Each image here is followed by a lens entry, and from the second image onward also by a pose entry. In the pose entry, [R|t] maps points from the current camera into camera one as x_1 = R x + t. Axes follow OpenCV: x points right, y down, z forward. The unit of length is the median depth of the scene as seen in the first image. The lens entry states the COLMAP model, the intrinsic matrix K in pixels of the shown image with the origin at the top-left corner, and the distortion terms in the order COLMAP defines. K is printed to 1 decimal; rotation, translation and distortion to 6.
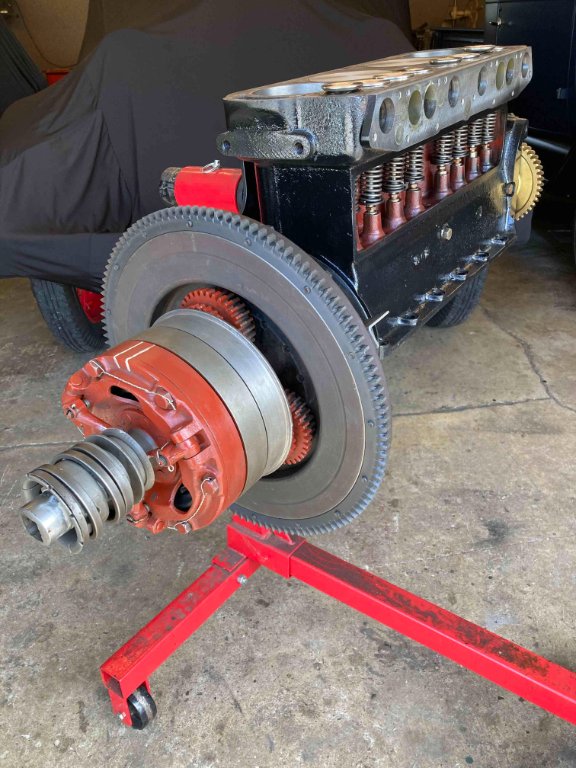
lens RADIAL K [[626.2, 0, 298.4], [0, 626.2, 383.5], [0, 0, 1]] dist [0.023683, -0.017111]
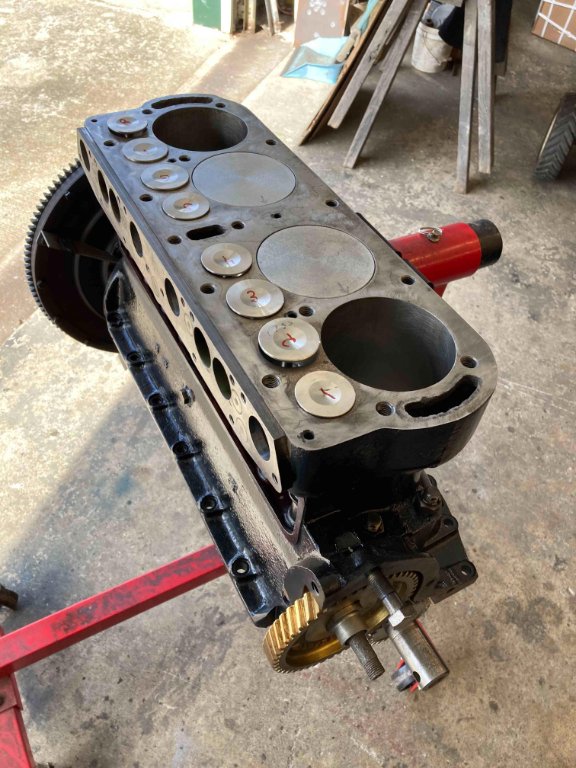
lens RADIAL K [[626.2, 0, 285.8], [0, 626.2, 381.1], [0, 0, 1]] dist [0.023683, -0.017111]
pose [[-0.456991, 0.687923, -0.563845, 0.419483], [-0.484527, 0.339070, 0.806390, -0.647434], [0.745917, 0.641711, 0.178365, 0.646931]]
